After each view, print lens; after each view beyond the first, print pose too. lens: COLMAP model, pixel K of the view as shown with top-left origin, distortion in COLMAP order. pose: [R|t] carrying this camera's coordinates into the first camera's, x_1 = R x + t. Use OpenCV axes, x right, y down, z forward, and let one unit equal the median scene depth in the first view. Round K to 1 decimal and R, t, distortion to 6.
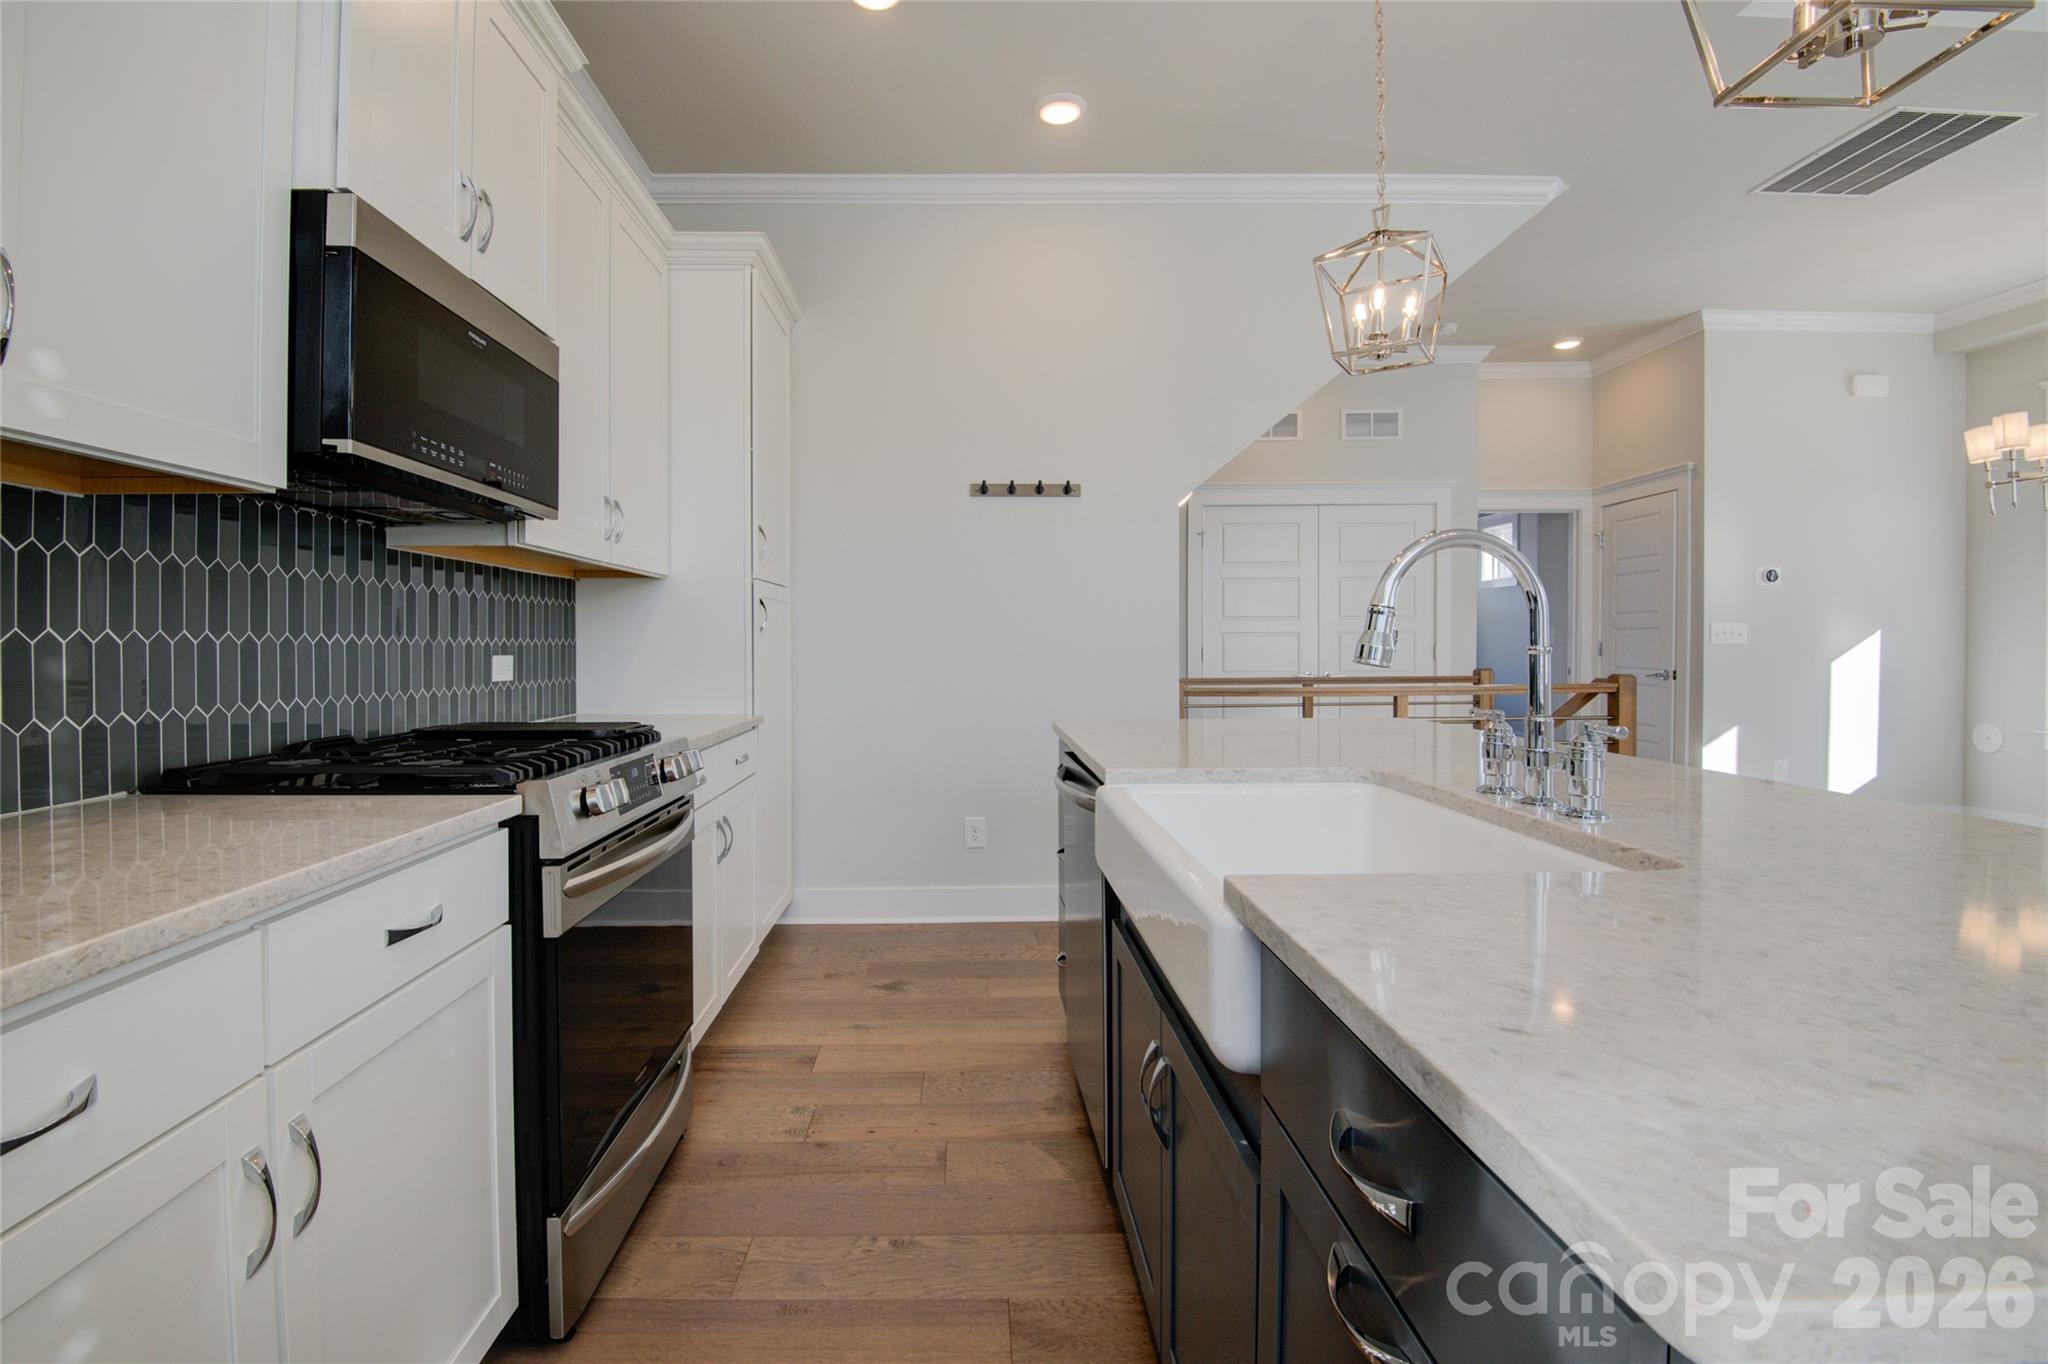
lens RADIAL K [[956.1, 0, 1002.5], [0, 956.1, 666.0], [0, 0, 1]] dist [-0.018170, -0.006902]
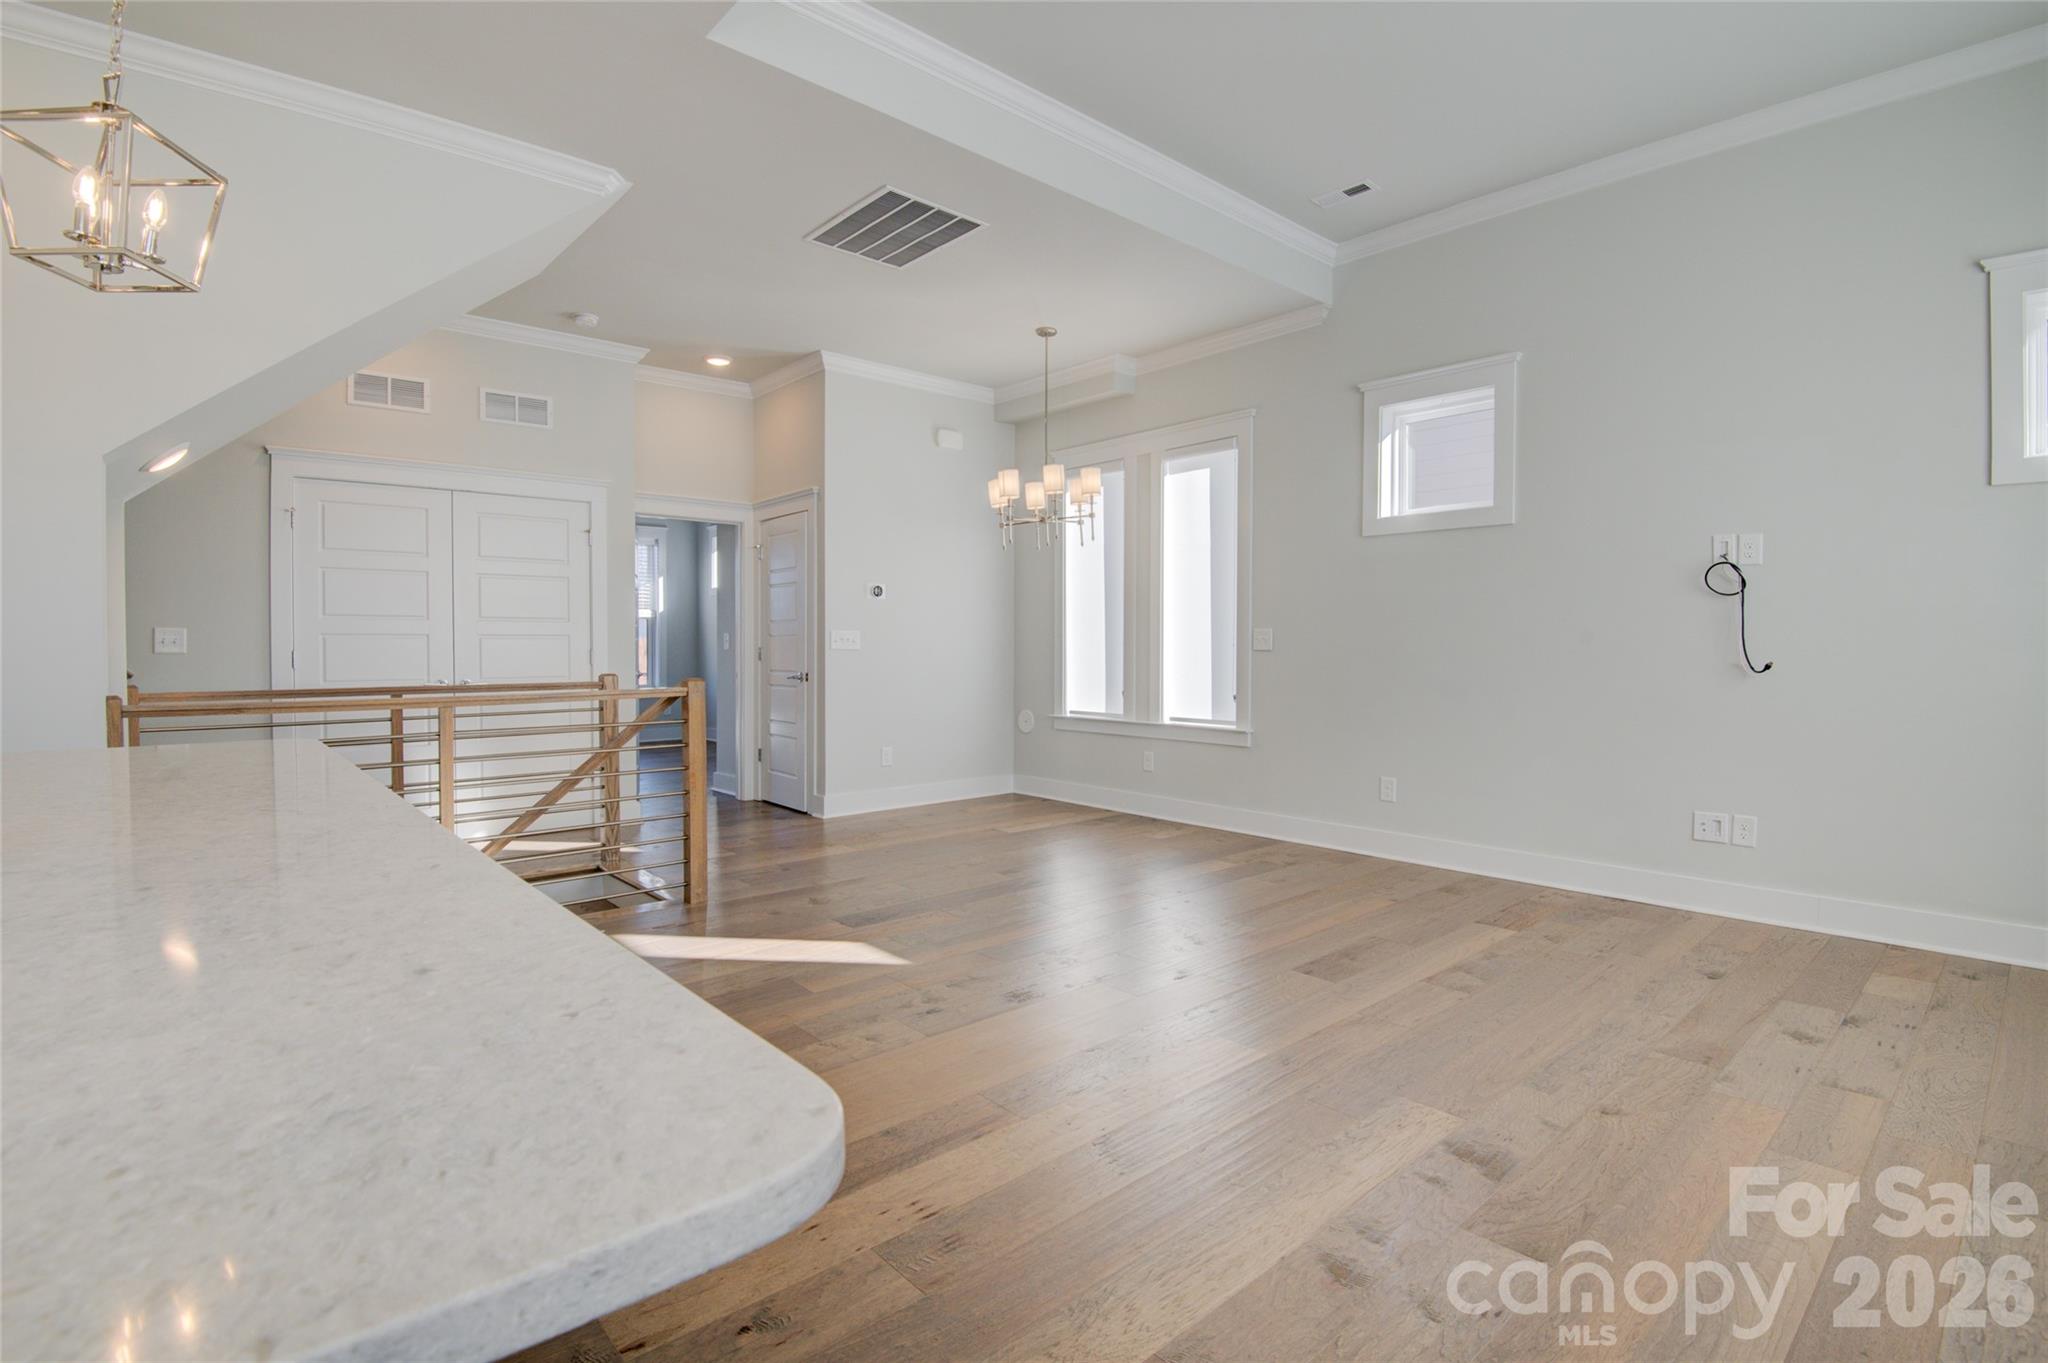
lens RADIAL K [[956.1, 0, 1012.1], [0, 956.1, 656.6], [0, 0, 1]] dist [-0.018170, -0.006902]
pose [[0.759171, -0.000687, 0.650891, 0.175906], [0.009508, 0.999904, -0.010035, -0.001383], [-0.650822, 0.013807, 0.759105, -0.001370]]
